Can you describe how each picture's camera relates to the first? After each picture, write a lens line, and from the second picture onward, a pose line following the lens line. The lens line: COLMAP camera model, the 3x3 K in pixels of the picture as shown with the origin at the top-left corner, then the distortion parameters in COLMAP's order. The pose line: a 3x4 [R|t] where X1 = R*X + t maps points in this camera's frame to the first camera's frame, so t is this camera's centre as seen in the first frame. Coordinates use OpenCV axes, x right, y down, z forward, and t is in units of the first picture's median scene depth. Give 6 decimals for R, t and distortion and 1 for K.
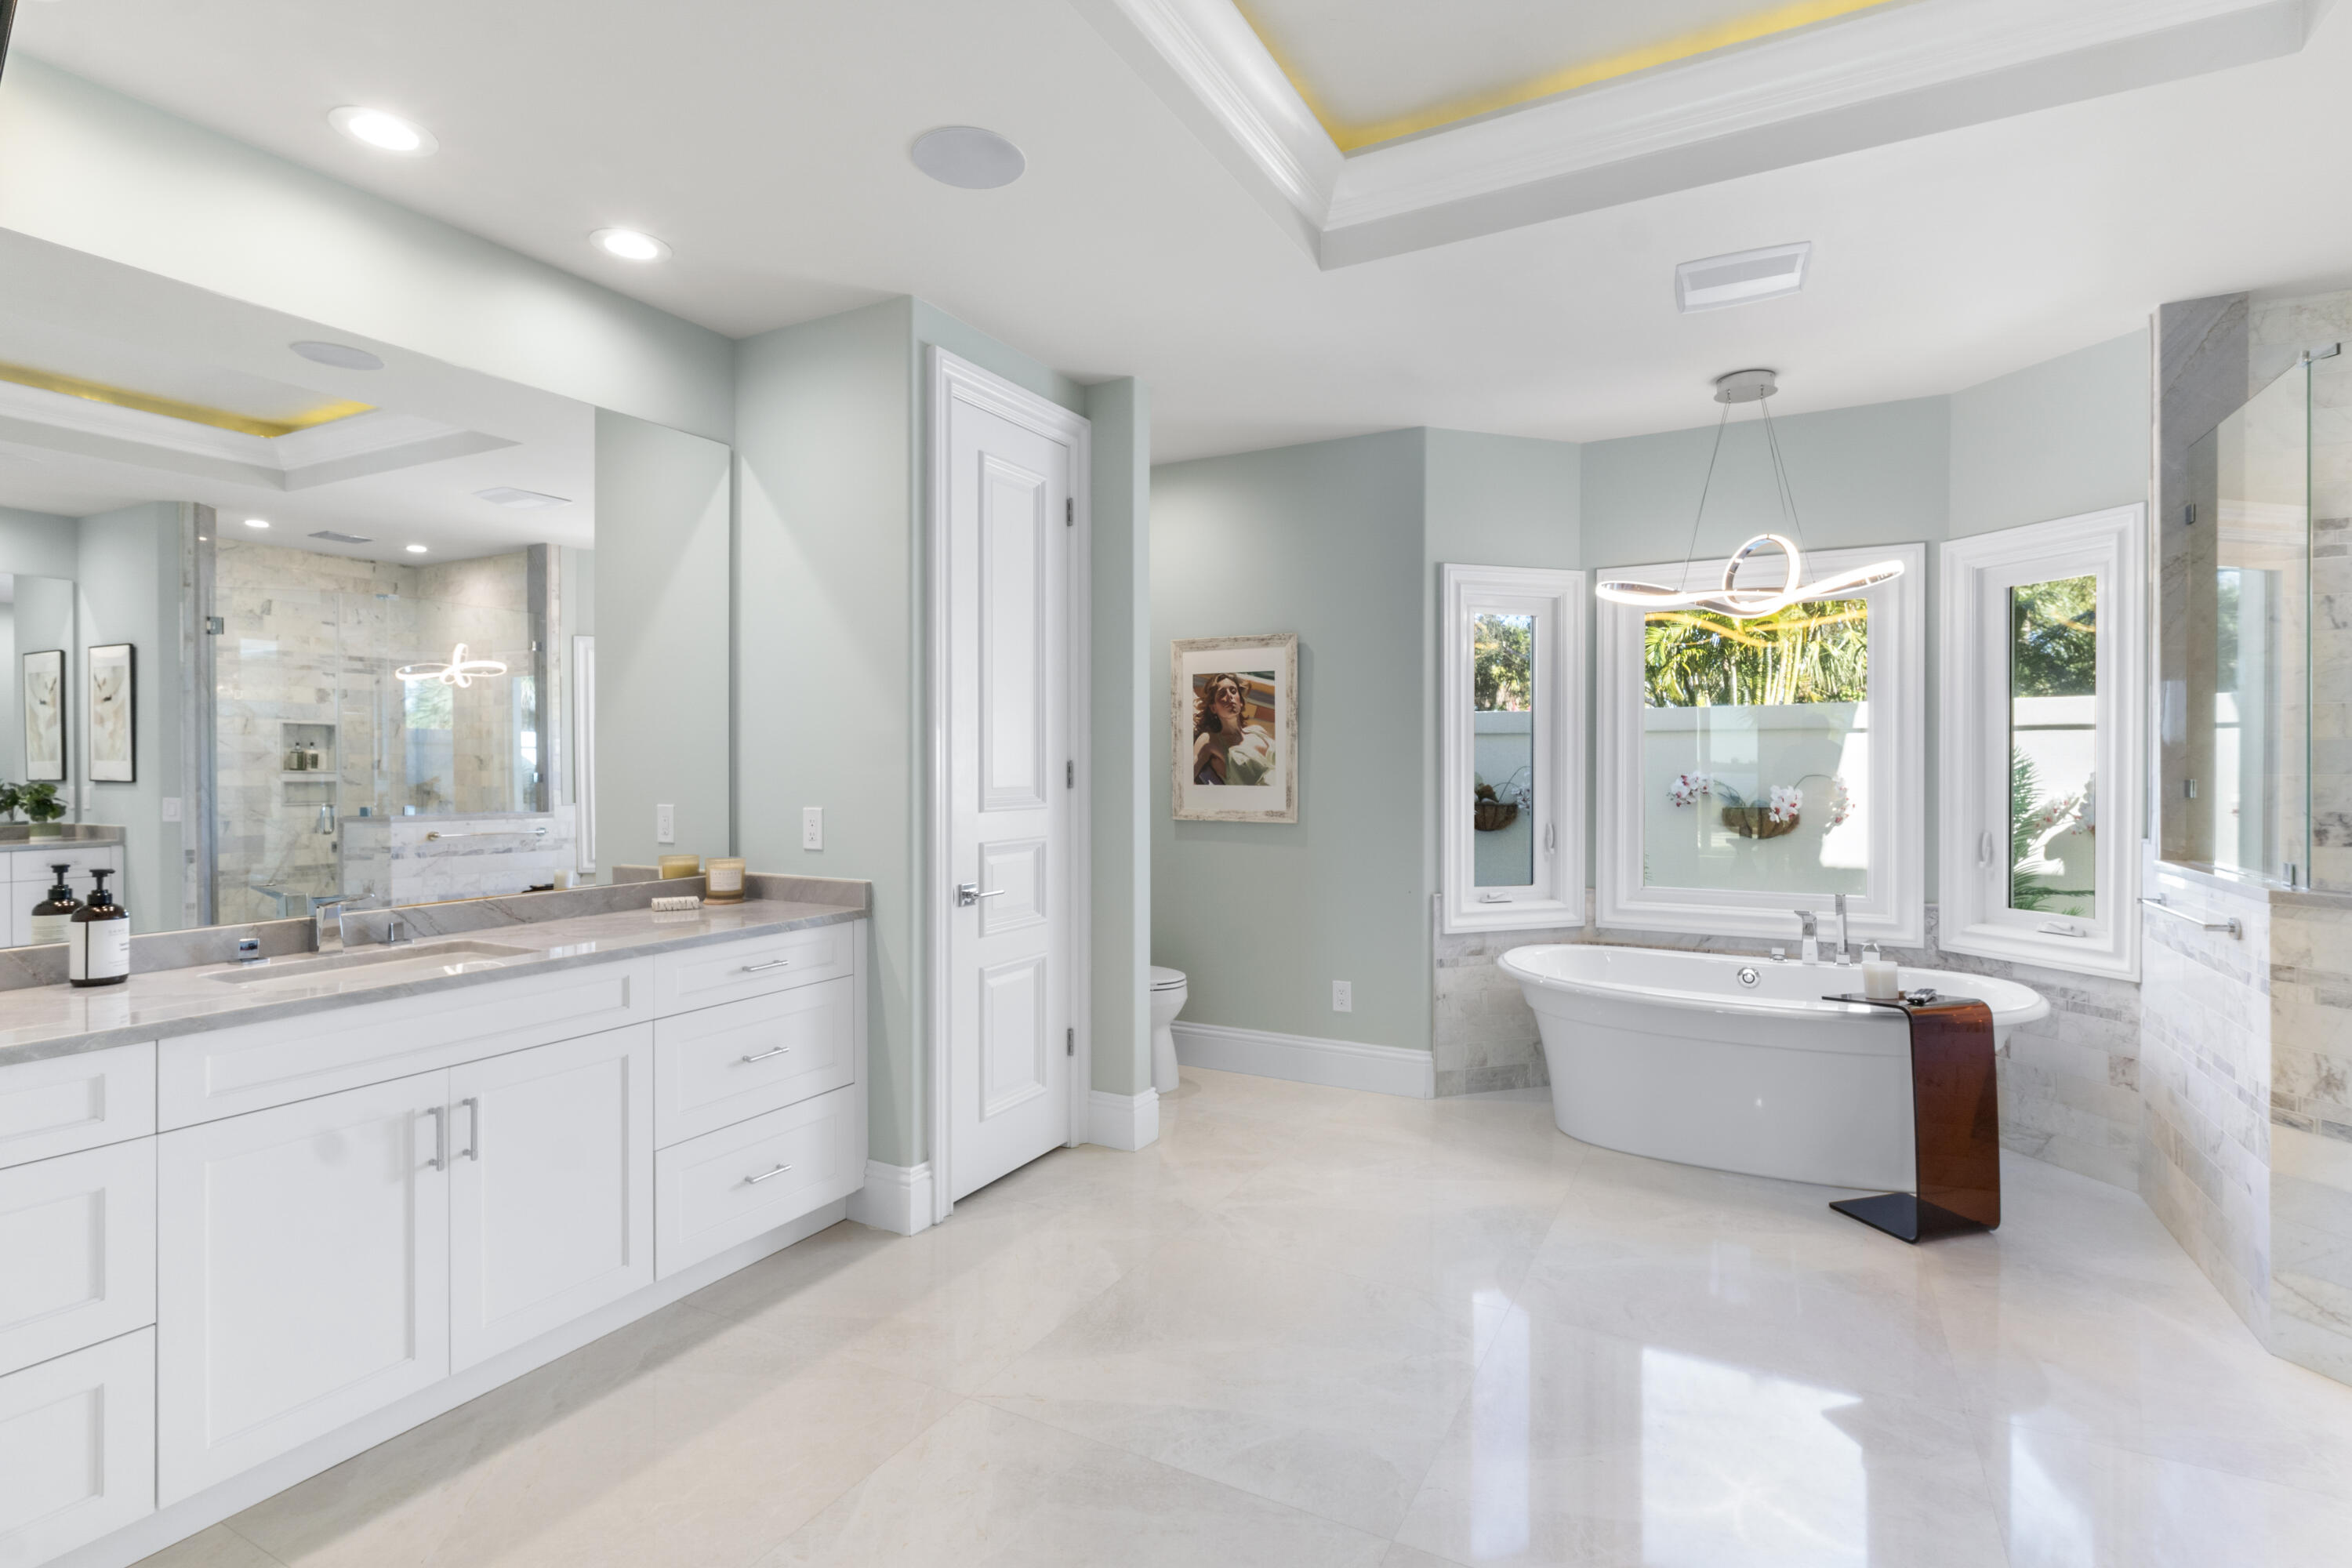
lens RADIAL K [[1136.2, 0, 1176.3], [0, 1136.2, 763.6], [0, 0, 1]] dist [-0.001196, -0.000095]
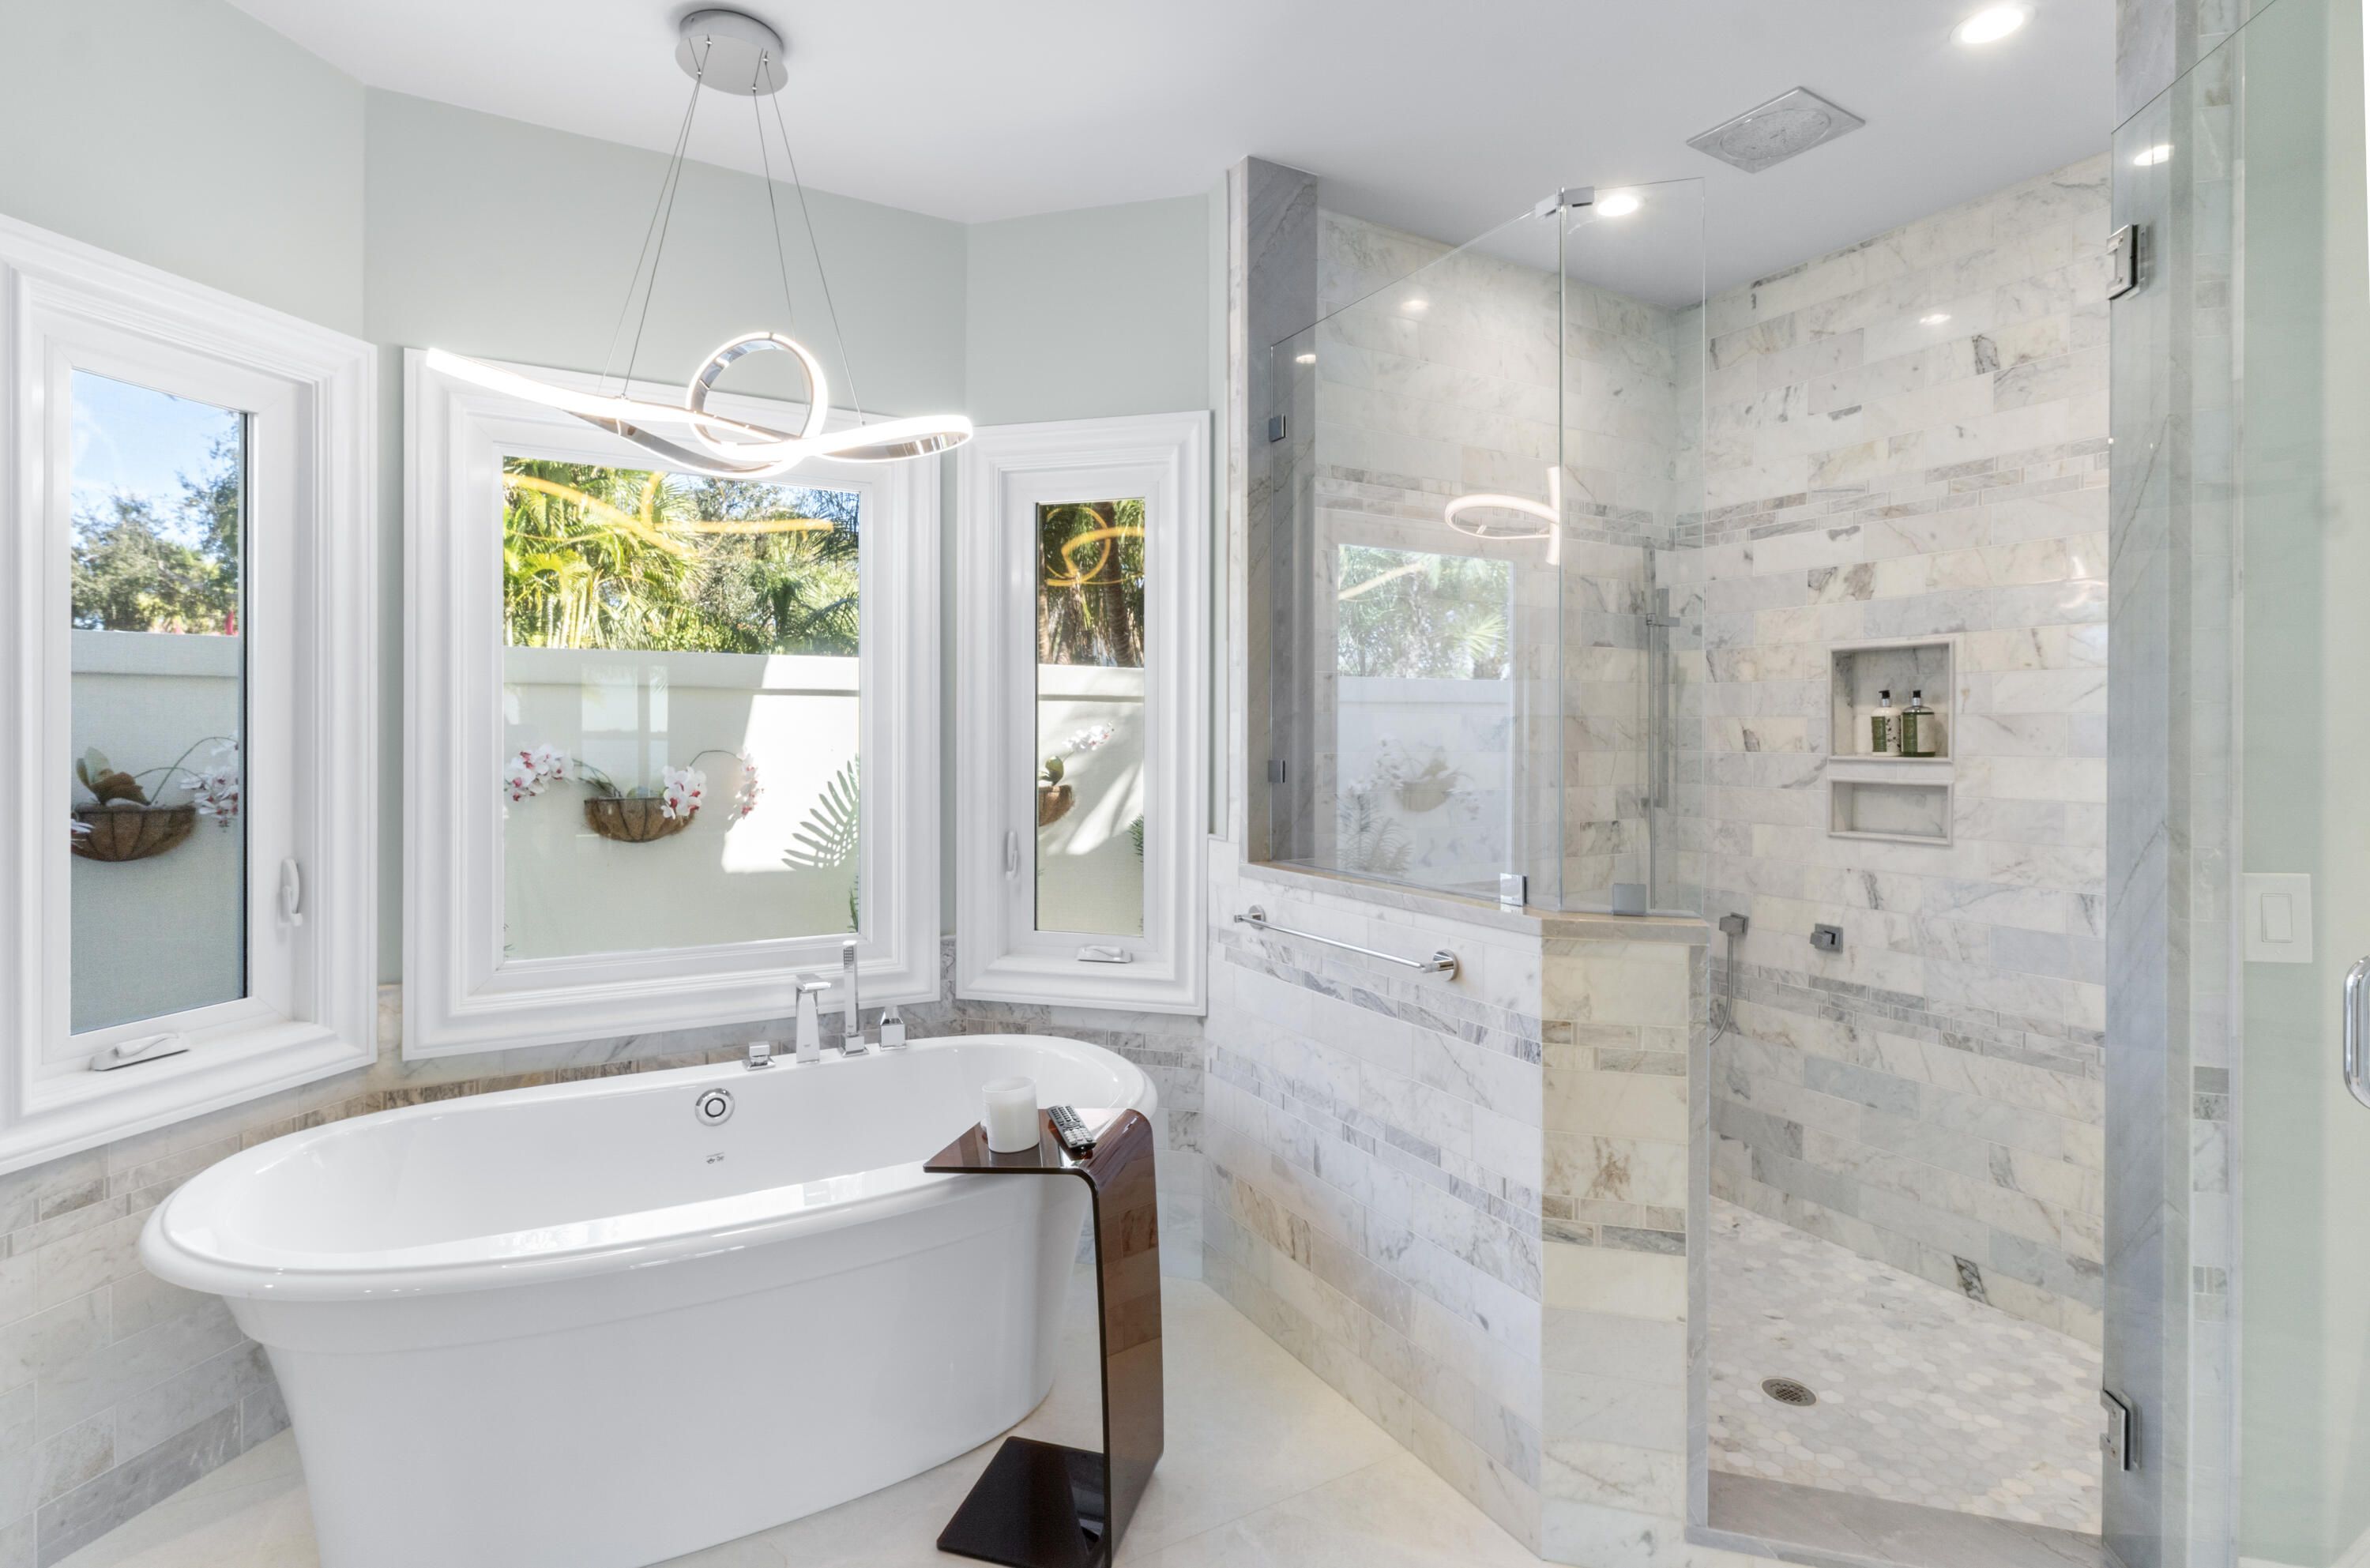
lens RADIAL K [[1134.9, 0, 1190.1], [0, 1134.9, 745.4], [0, 0, 1]] dist [0.000843, -0.000531]
pose [[0.525254, -0.003242, 0.850939, 0.154258], [-0.007116, 0.999941, 0.008202, -0.001972], [-0.850916, -0.010363, 0.525200, 0.541098]]
